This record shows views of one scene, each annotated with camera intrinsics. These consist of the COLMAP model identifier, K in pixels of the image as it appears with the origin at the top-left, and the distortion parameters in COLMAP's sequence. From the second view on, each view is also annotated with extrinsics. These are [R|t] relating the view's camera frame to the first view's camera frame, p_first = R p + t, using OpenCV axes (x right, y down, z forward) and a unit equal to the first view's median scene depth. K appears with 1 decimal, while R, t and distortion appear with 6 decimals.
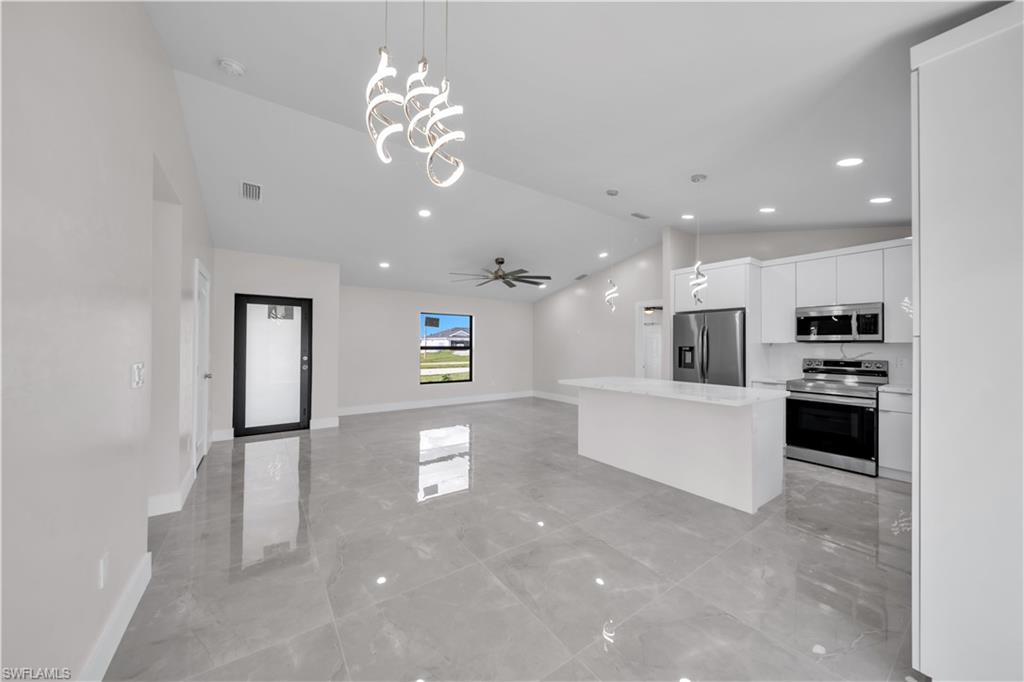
lens RADIAL K [[356.9, 0, 513.9], [0, 356.9, 340.2], [0, 0, 1]] dist [-0.000098, -0.000534]
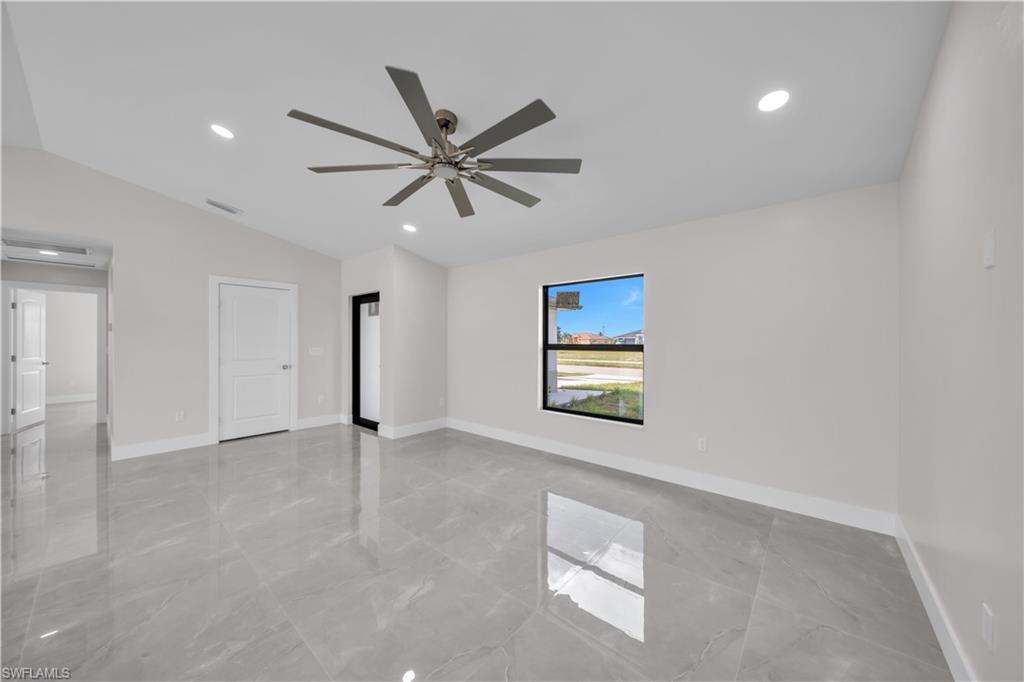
lens RADIAL K [[356.9, 0, 513.9], [0, 356.9, 340.2], [0, 0, 1]] dist [-0.000098, -0.000534]
pose [[0.241426, -0.005087, -0.970406, 0.420457], [0.013231, 0.999911, -0.001950, 0.016603], [0.970329, -0.012369, 0.241472, 1.177595]]
